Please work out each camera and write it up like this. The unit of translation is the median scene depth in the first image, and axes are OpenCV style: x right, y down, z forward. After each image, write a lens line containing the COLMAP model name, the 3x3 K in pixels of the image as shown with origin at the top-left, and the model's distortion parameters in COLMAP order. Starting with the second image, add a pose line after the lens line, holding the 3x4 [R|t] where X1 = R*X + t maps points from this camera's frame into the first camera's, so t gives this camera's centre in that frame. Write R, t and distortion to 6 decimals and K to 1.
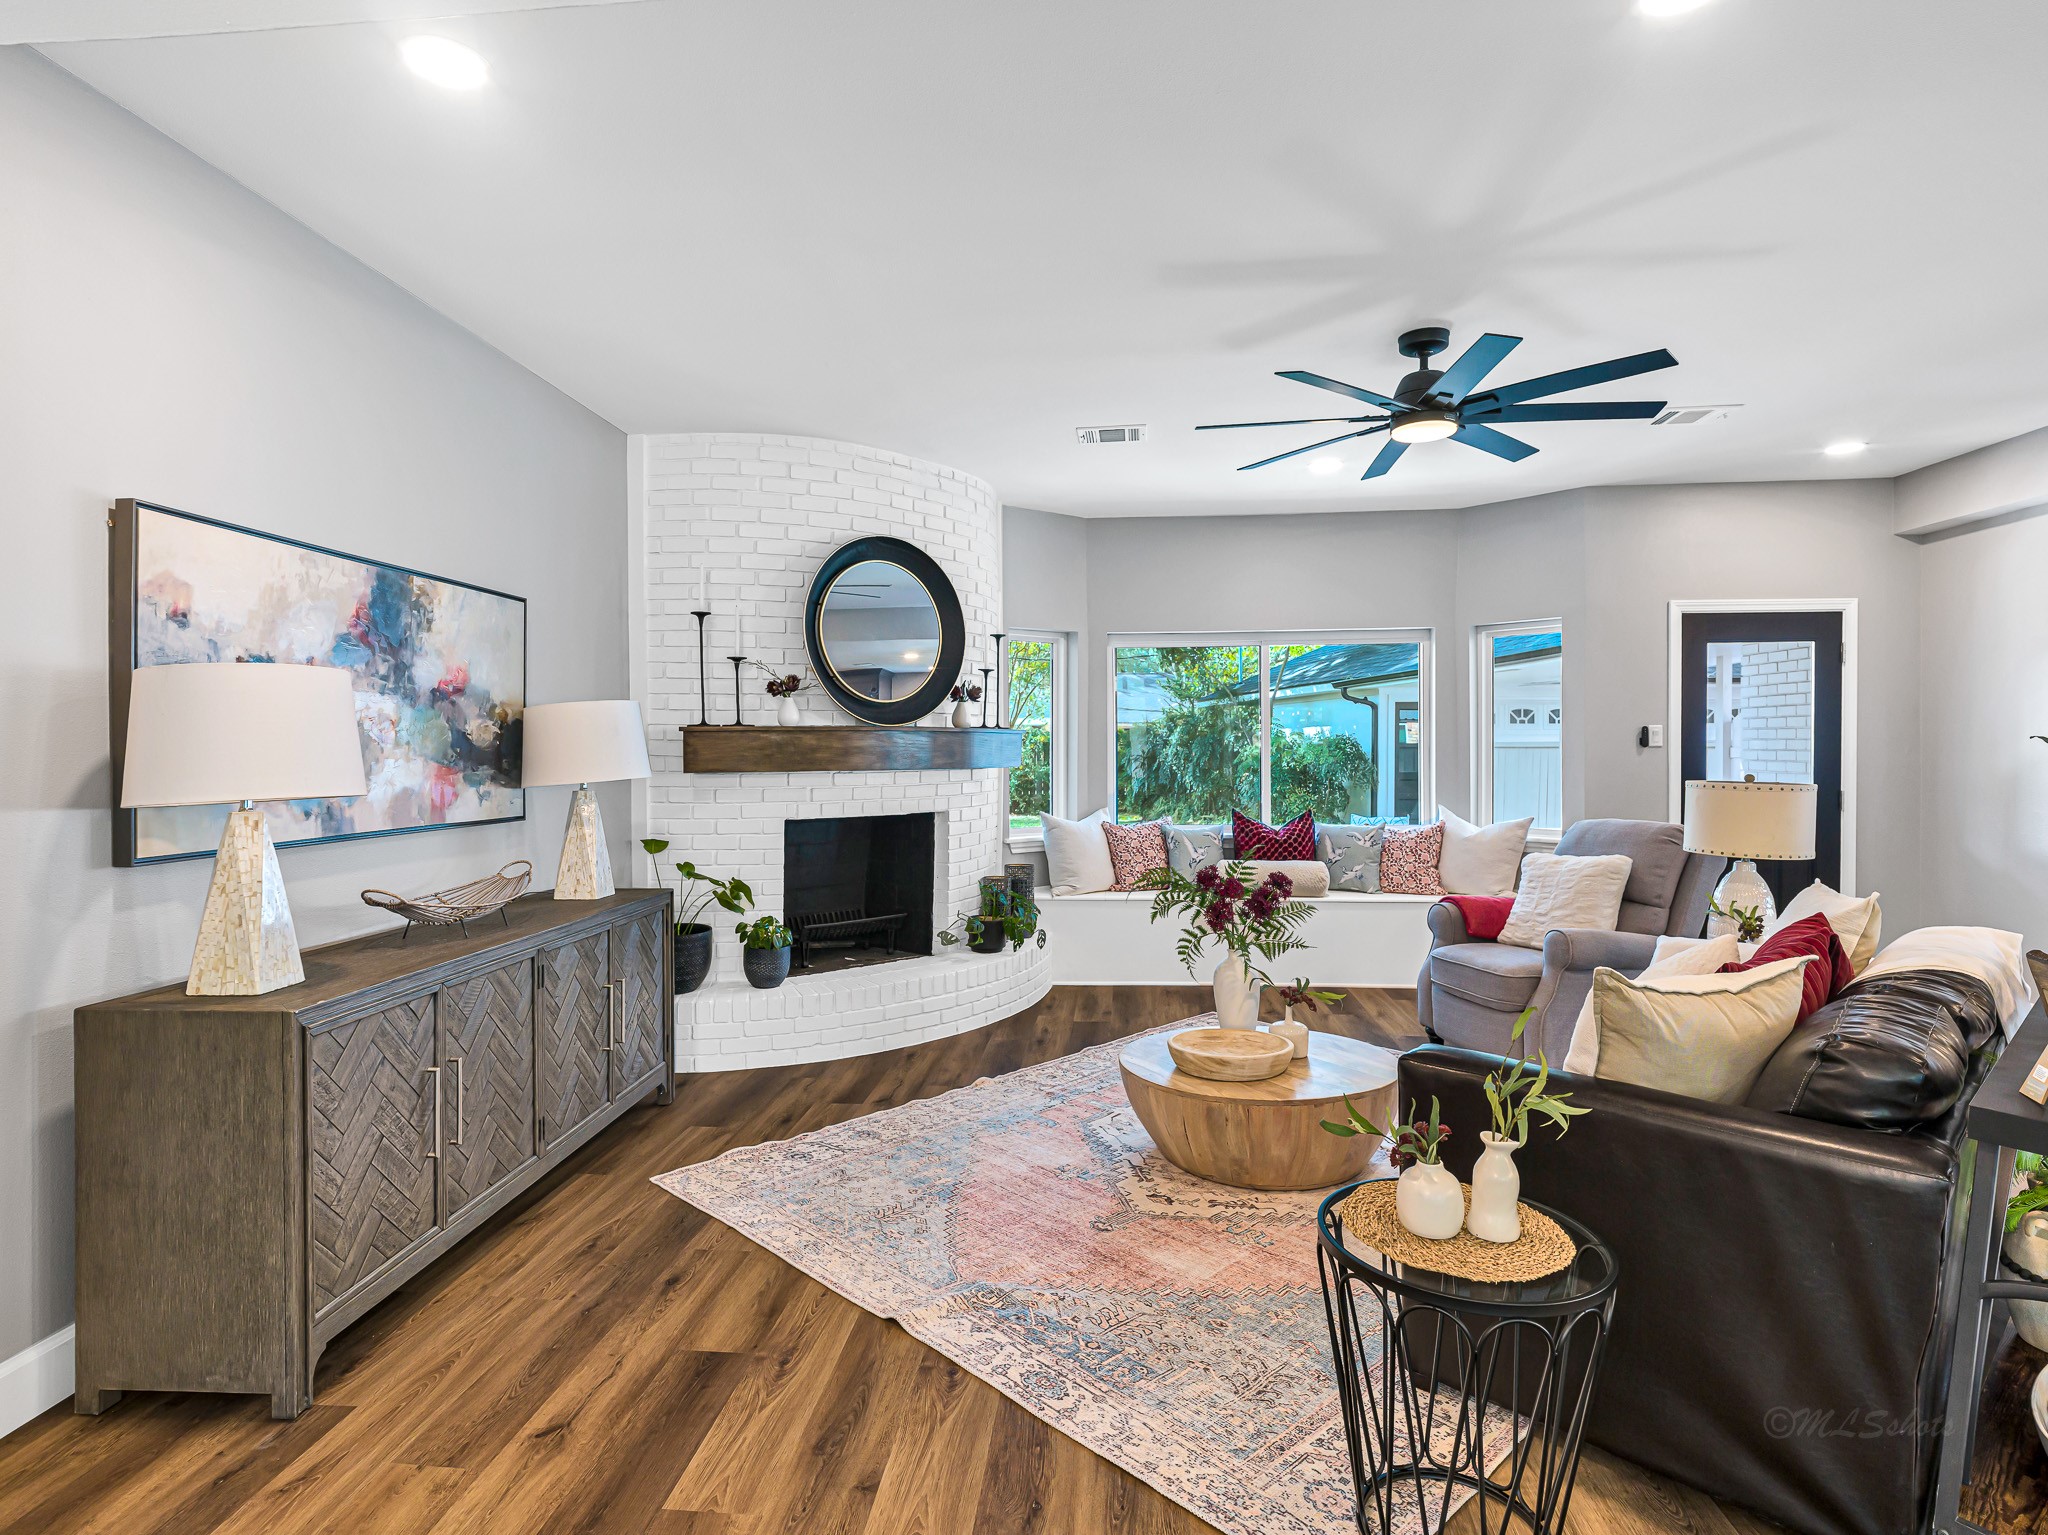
lens RADIAL K [[1050.1, 0, 1014.1], [0, 1050.1, 754.3], [0, 0, 1]] dist [0.004649, -0.001208]
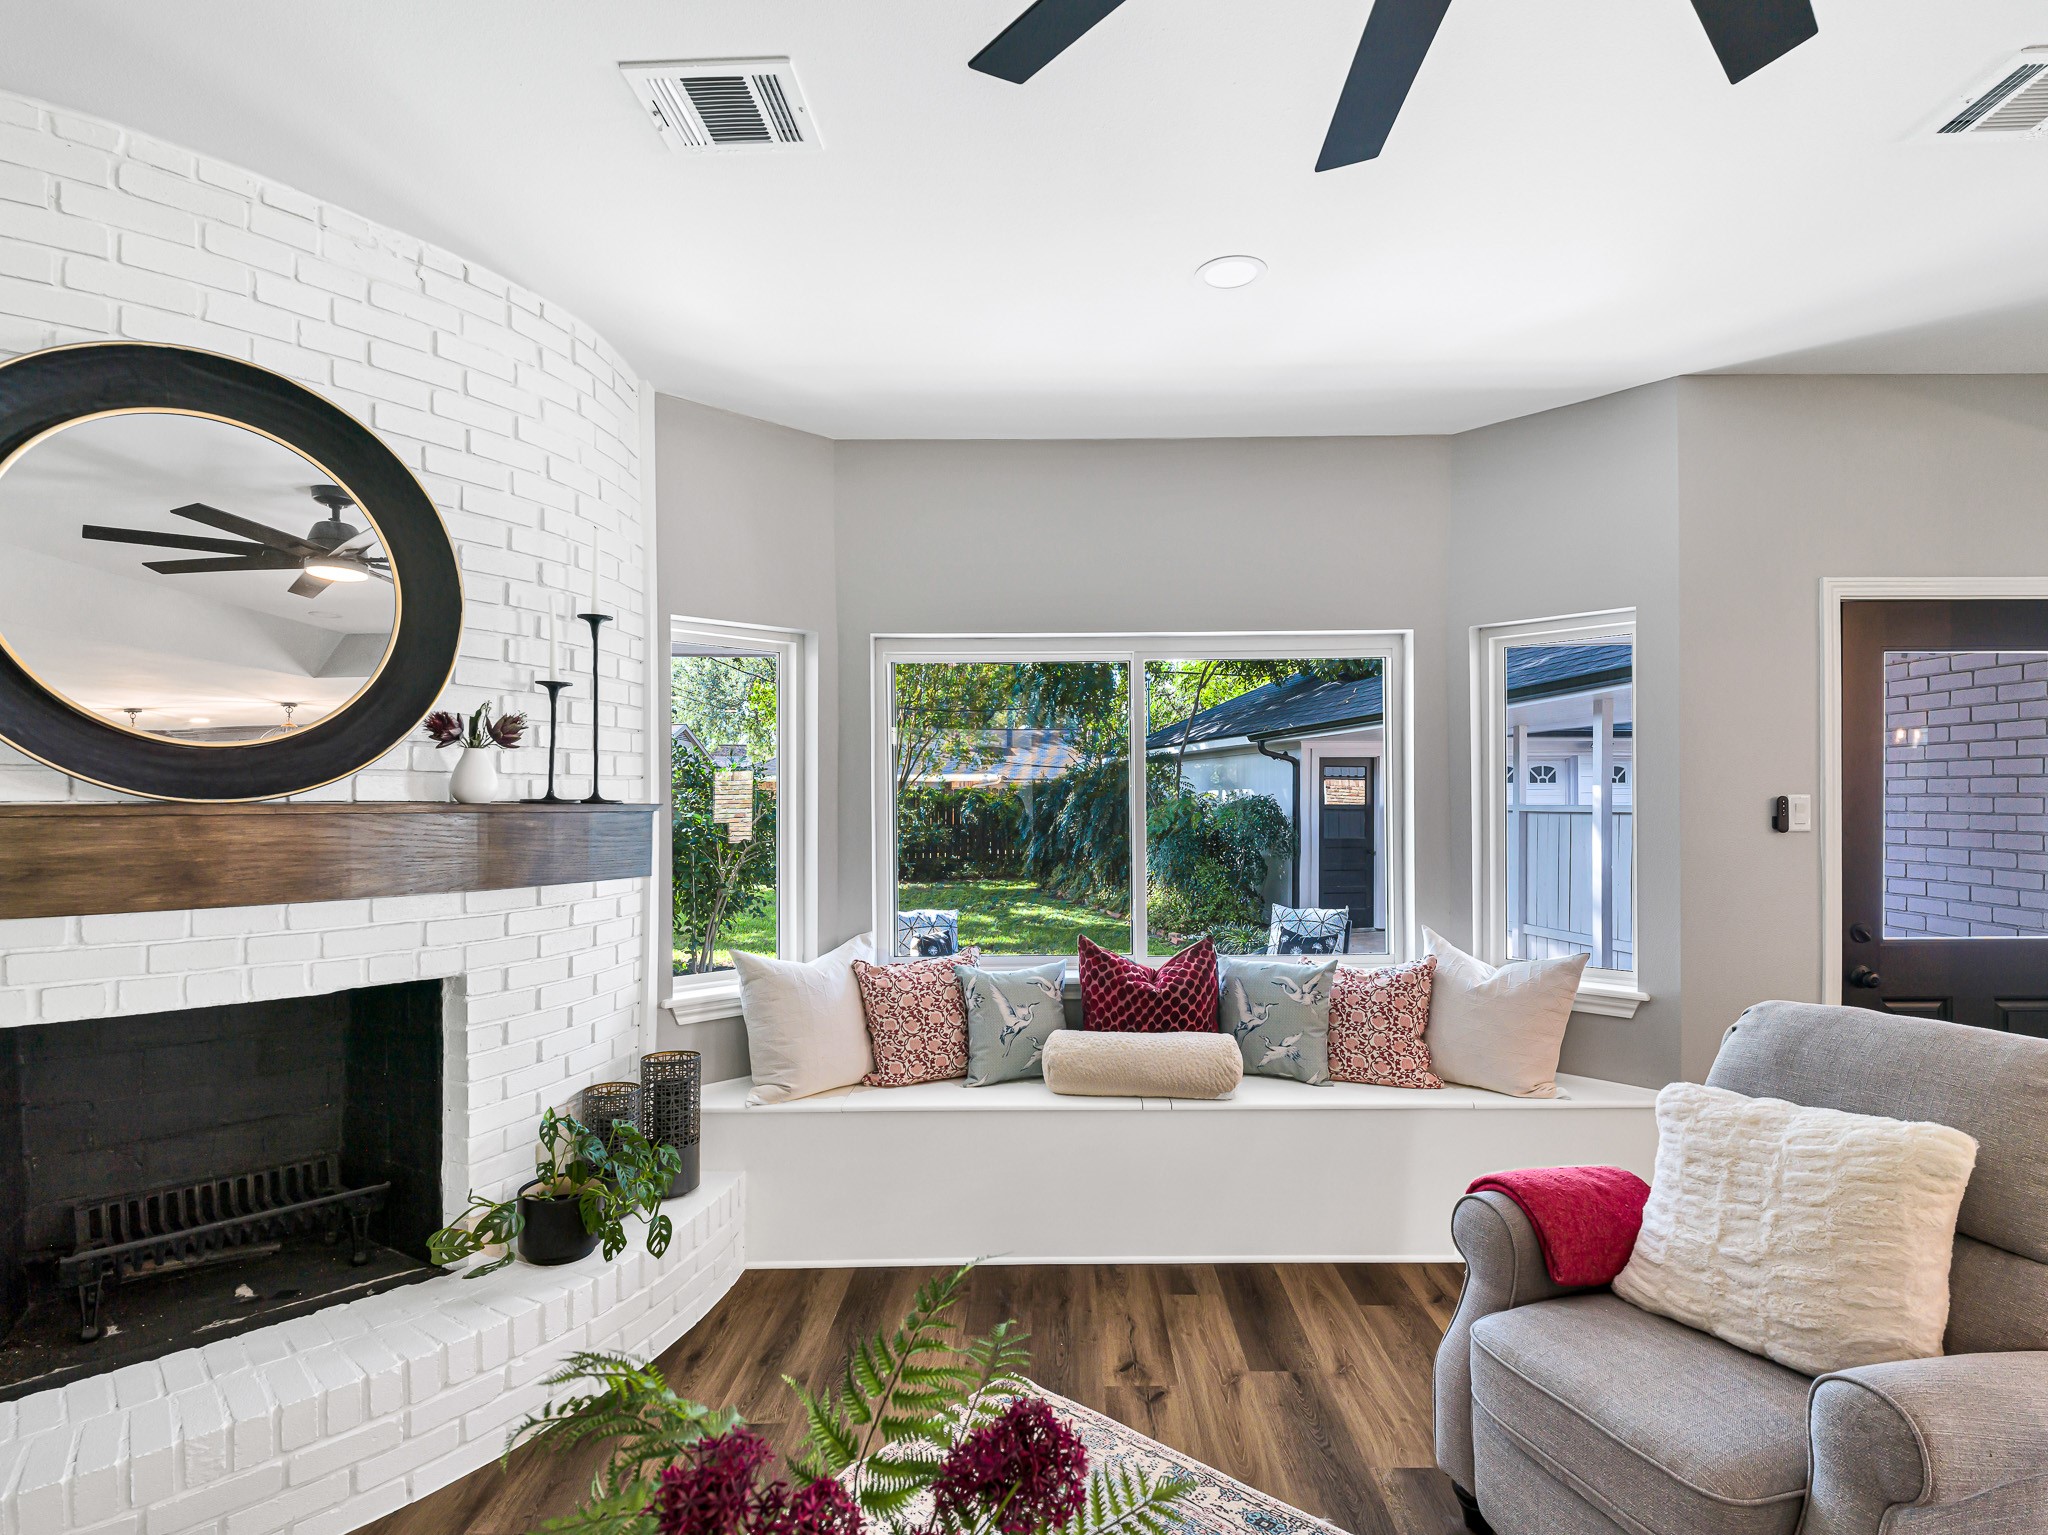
lens RADIAL K [[1050.1, 0, 1018.0], [0, 1050.1, 796.2], [0, 0, 1]] dist [0.004649, -0.001208]
pose [[0.996976, -0.000609, 0.077709, 0.134256], [0.001620, 0.999915, -0.012954, -0.018617], [-0.077694, 0.013041, 0.996892, 0.438928]]
